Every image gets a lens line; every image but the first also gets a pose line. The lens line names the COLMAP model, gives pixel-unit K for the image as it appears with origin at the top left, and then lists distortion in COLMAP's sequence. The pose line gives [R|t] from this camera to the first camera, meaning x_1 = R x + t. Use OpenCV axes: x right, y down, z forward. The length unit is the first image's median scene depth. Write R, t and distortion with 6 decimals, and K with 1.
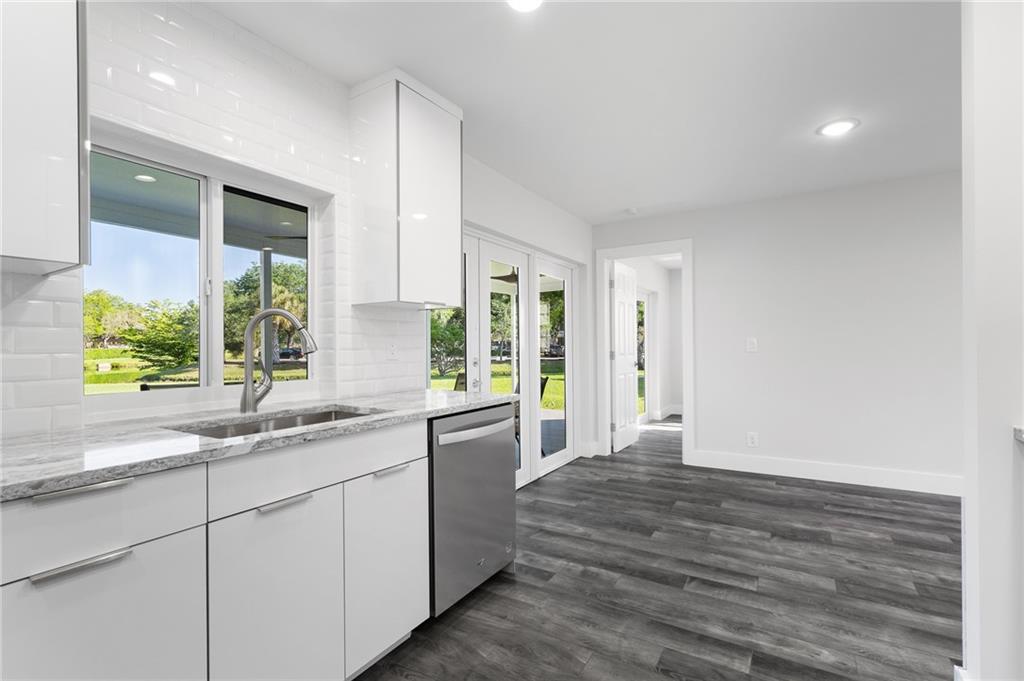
lens RADIAL K [[453.2, 0, 508.5], [0, 453.2, 345.9], [0, 0, 1]] dist [-0.000681, -0.000037]
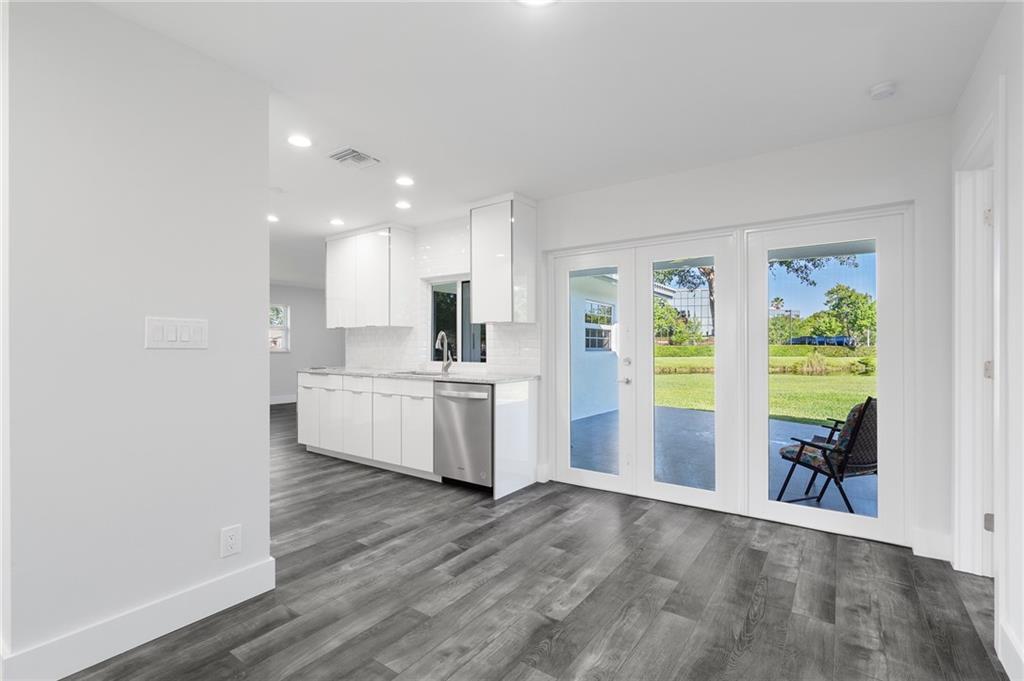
lens RADIAL K [[466.4, 0, 513.0], [0, 466.4, 344.5], [0, 0, 1]] dist [-0.002282, 0.000718]
pose [[-0.052360, 0.005867, -0.998611, 1.586797], [0.002452, 0.999980, 0.005747, -0.010649], [0.998625, -0.002148, -0.052373, 1.194369]]
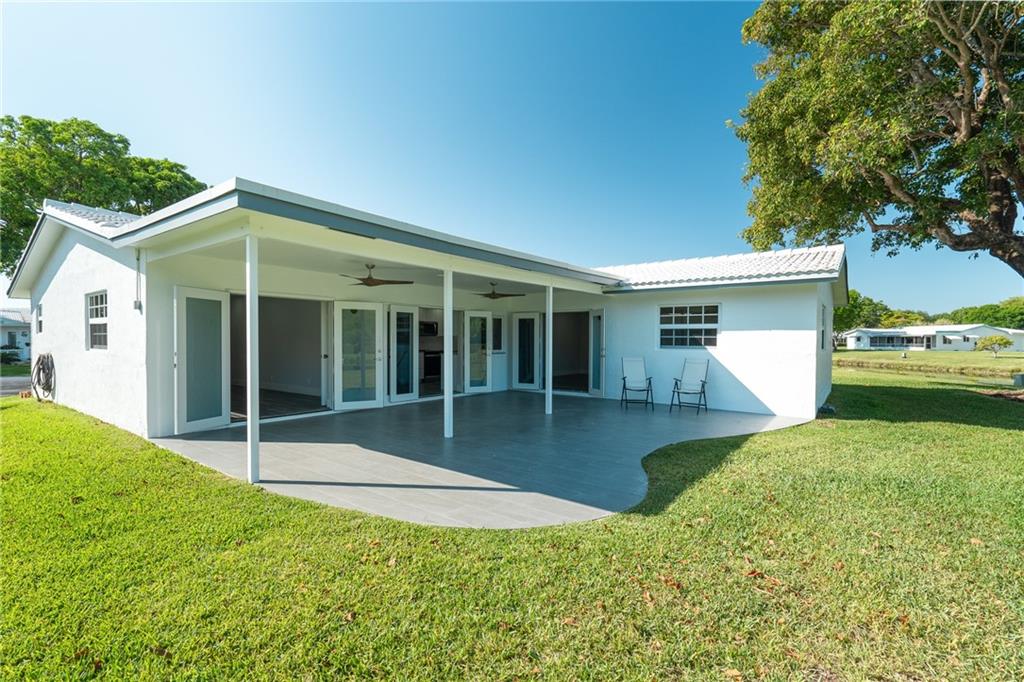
lens RADIAL K [[464.2, 0, 512.7], [0, 464.2, 346.3], [0, 0, 1]] dist [0.002840, 0.000267]
pose [[-0.997404, 0.003990, 0.071897, -1.211277], [0.004910, 0.999908, 0.012625, -0.016967], [-0.071840, 0.012945, -0.997332, 6.311864]]
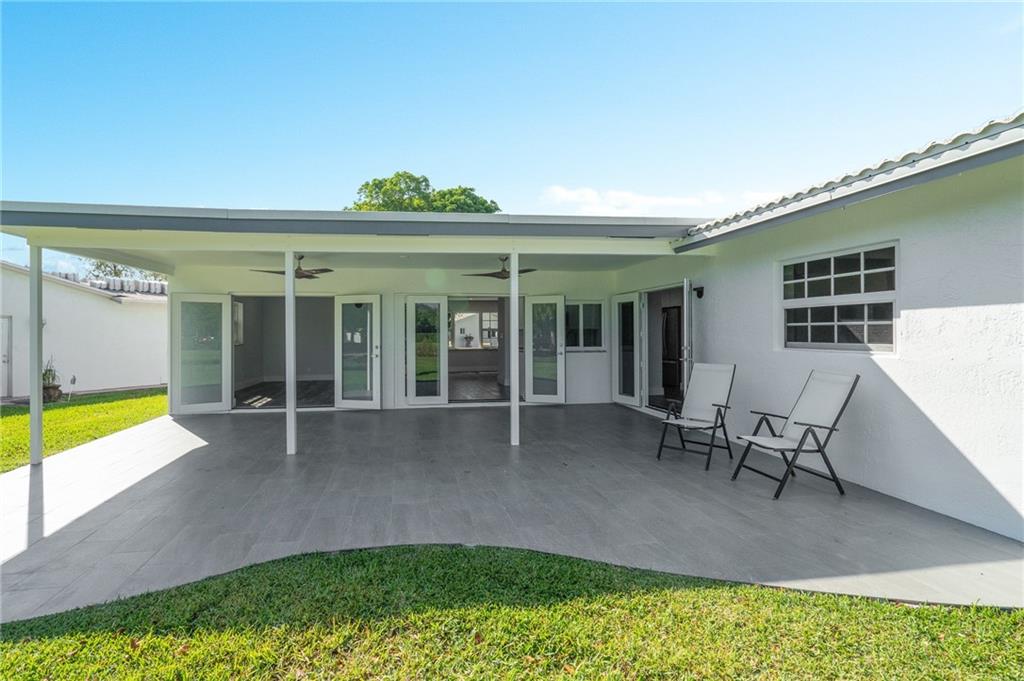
lens RADIAL K [[478.8, 0, 477.4], [0, 478.8, 333.6], [0, 0, 1]] dist [0.012751, 0.000202]
pose [[-0.657745, 0.012874, 0.753130, -3.140450], [0.010404, 0.999914, -0.008006, 0.001895], [-0.753169, 0.002569, -0.657823, 4.314401]]
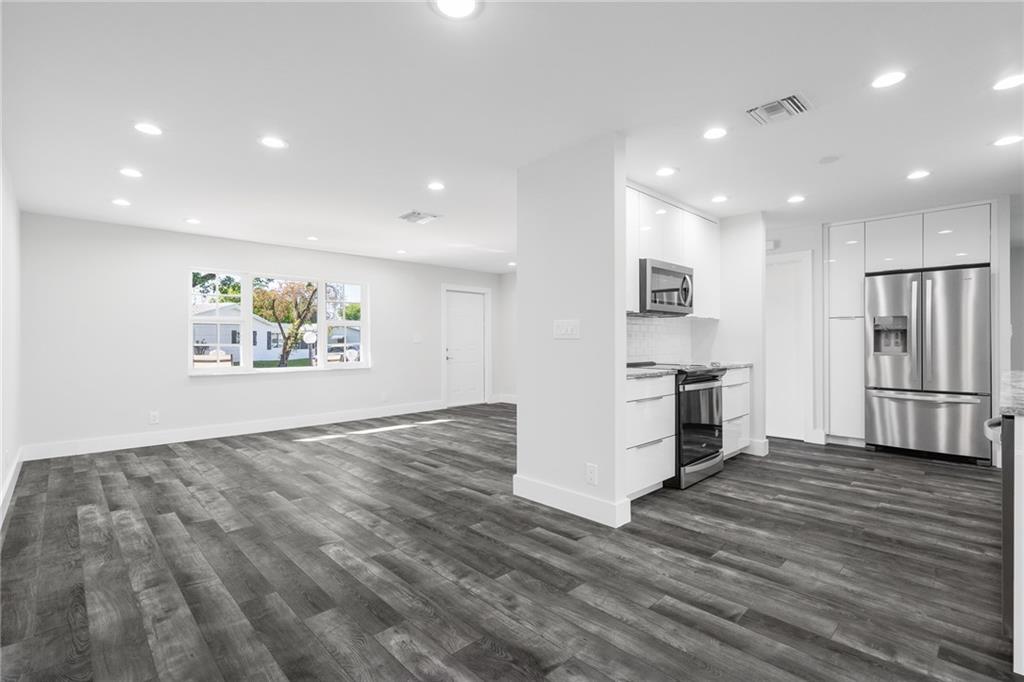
lens RADIAL K [[469.7, 0, 514.5], [0, 469.7, 348.3], [0, 0, 1]] dist [-0.002913, 0.000286]
pose [[-0.972104, 0.008993, 0.234379, 0.590524], [0.011896, 0.999869, 0.010974, 0.007691], [-0.234249, 0.013456, -0.972083, 1.928283]]
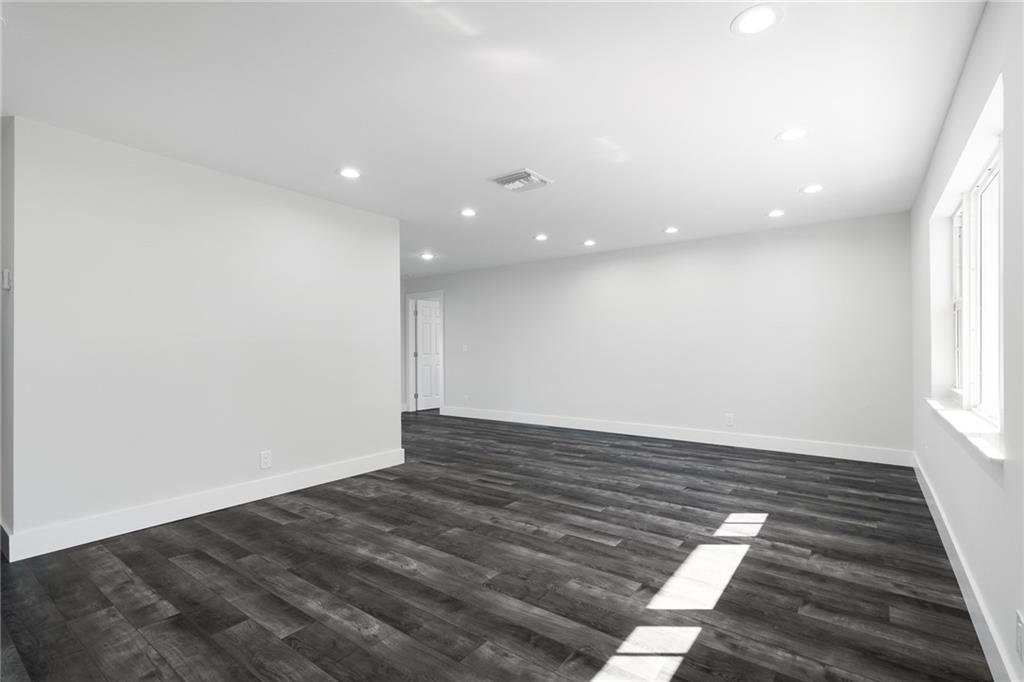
lens RADIAL K [[473.8, 0, 512.0], [0, 473.8, 341.0], [0, 0, 1]] dist [-0.001978, 0.000713]
pose [[0.996823, 0.004052, -0.079545, 1.604344], [-0.005483, 0.999827, -0.017784, 0.003129], [0.079459, 0.018164, 0.996673, -1.635286]]
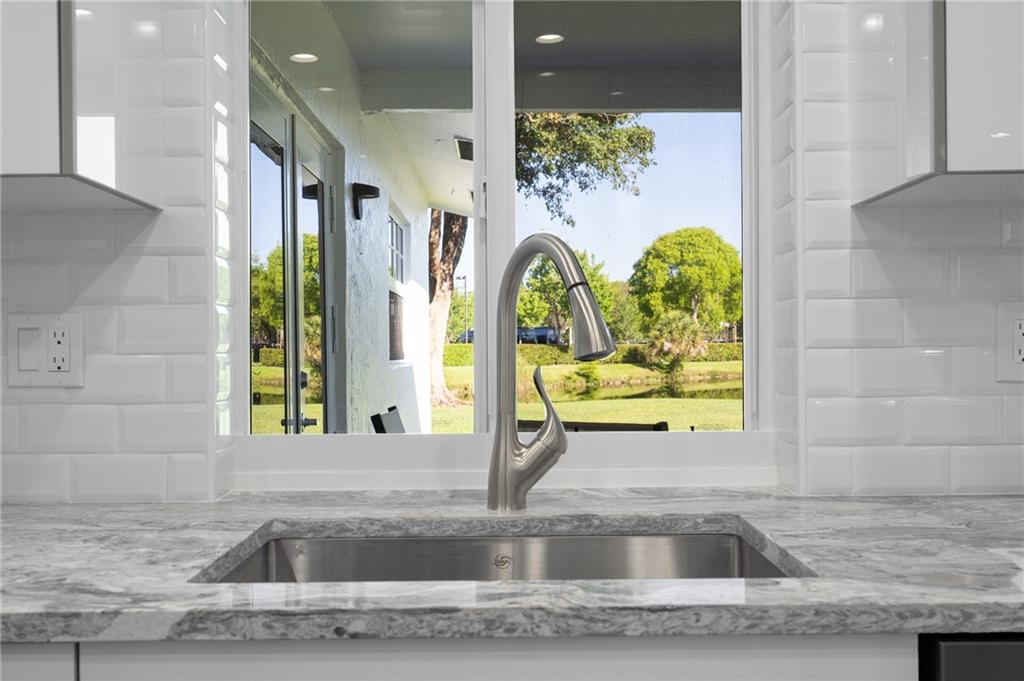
lens RADIAL K [[1025.6, 0, 512.0], [0, 1025.6, 340.5], [0, 0, 1]] dist [0.006935, 0.008113]
pose [[0.540333, -0.000294, -0.841451, 0.130377], [0.007173, 0.999965, 0.004257, -0.000962], [0.841421, -0.008336, 0.540316, 0.402974]]
